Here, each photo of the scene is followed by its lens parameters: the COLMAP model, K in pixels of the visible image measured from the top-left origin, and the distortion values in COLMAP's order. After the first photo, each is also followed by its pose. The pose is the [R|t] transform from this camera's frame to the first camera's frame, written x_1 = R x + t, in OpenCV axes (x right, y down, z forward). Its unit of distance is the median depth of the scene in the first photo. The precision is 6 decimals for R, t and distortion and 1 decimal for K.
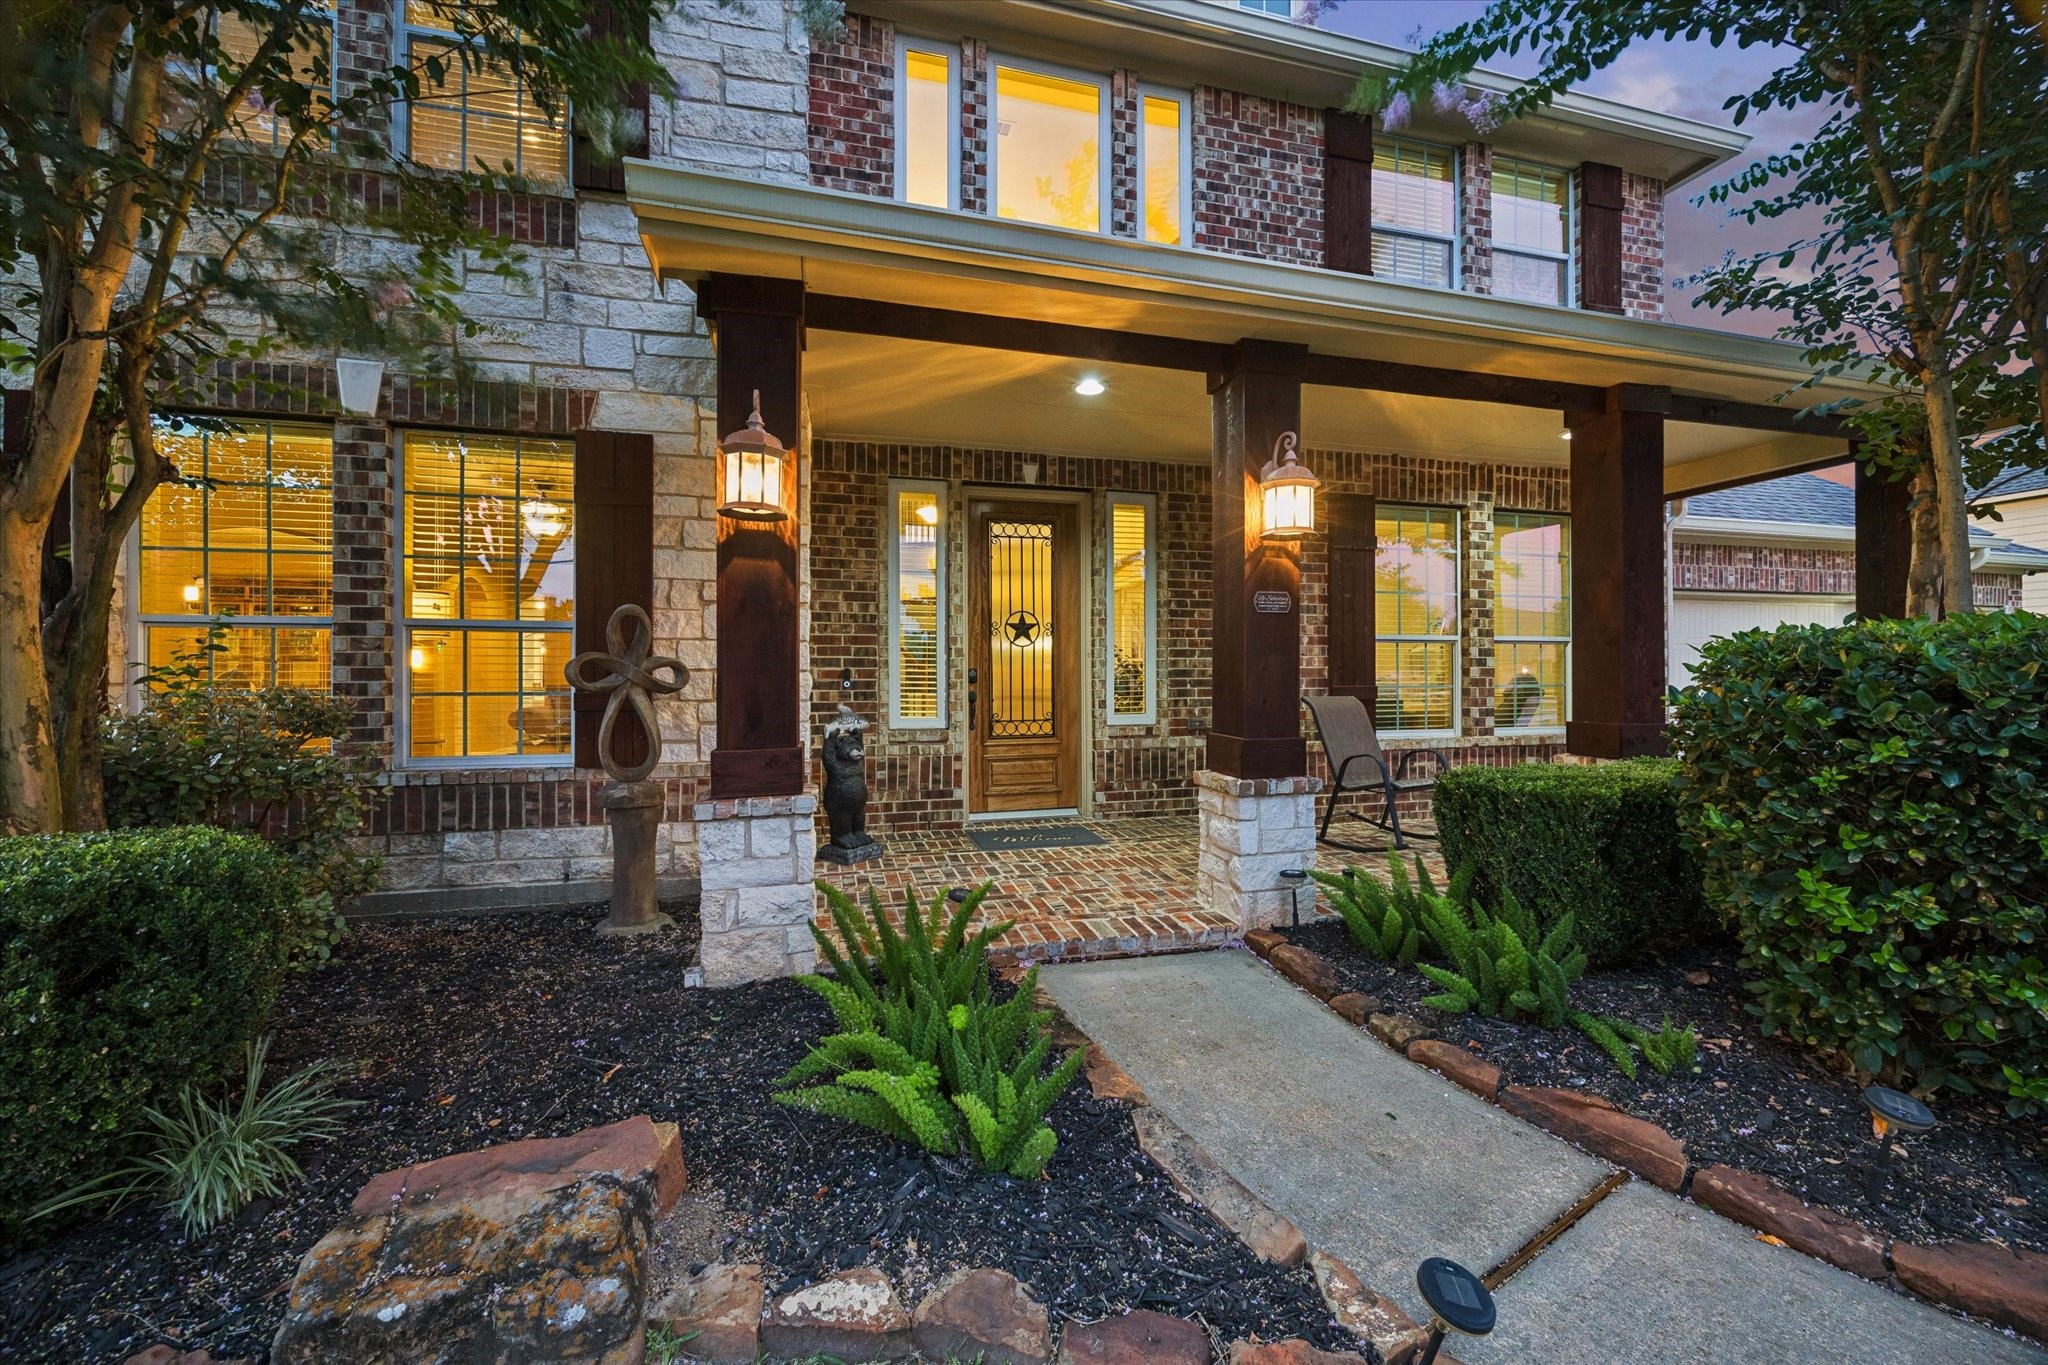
lens RADIAL K [[915.5, 0, 1094.8], [0, 915.5, 679.1], [0, 0, 1]] dist [-0.002782, -0.000241]
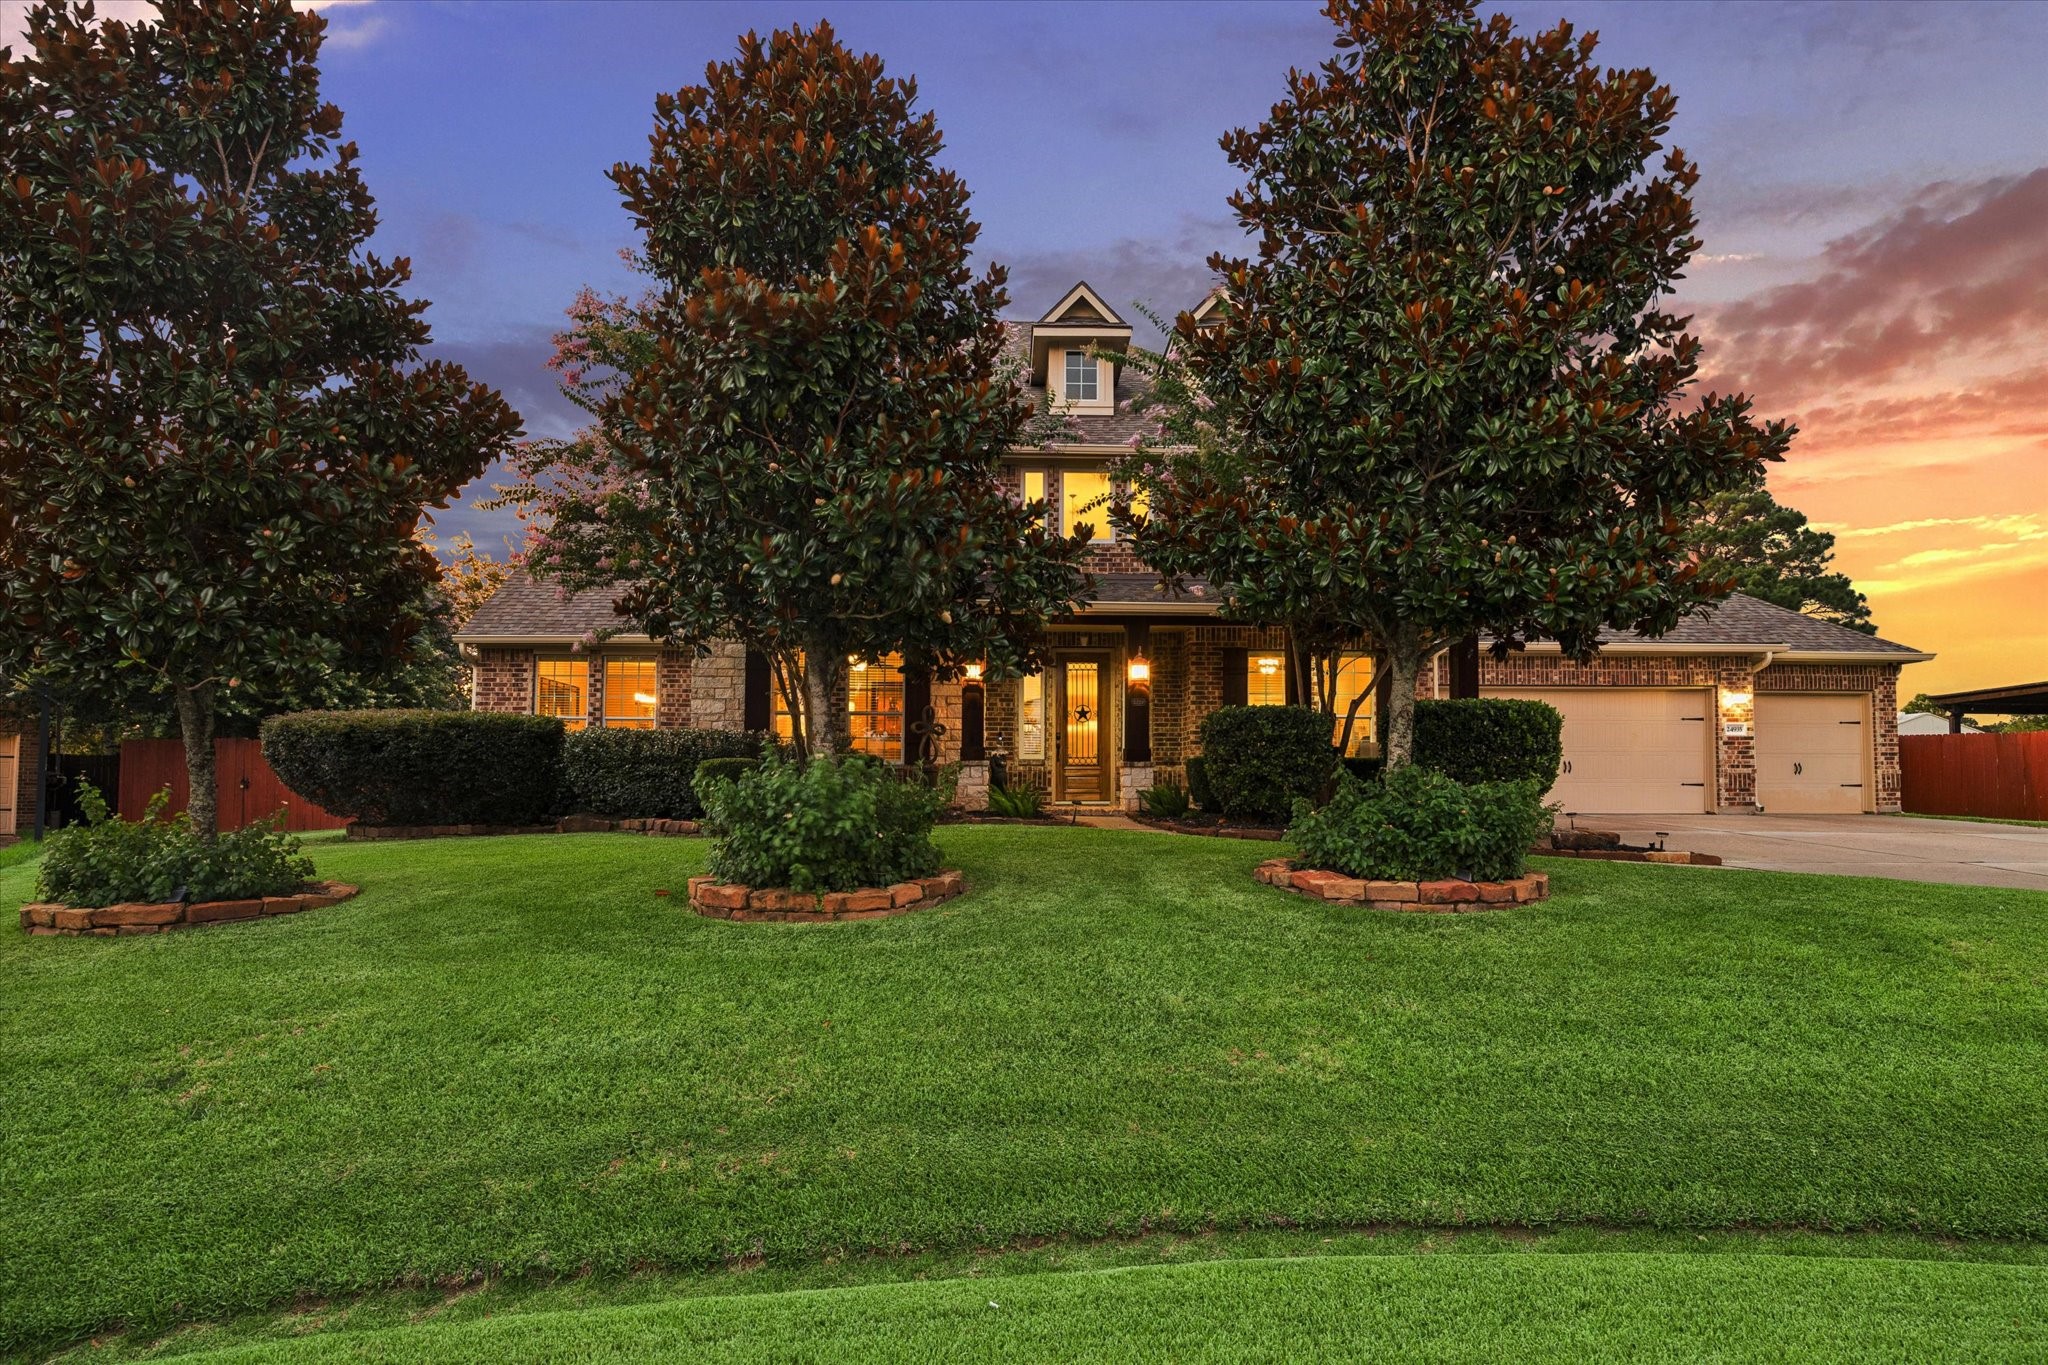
lens RADIAL K [[808.6, 0, 1024.0], [0, 808.6, 682.5], [0, 0, 1]] dist [-0.008122, 0.000039]
pose [[0.969902, -0.018526, -0.242788, 0.270475], [-0.005534, 0.995166, -0.098047, 0.063514], [0.243431, 0.096439, 0.965112, -0.921909]]
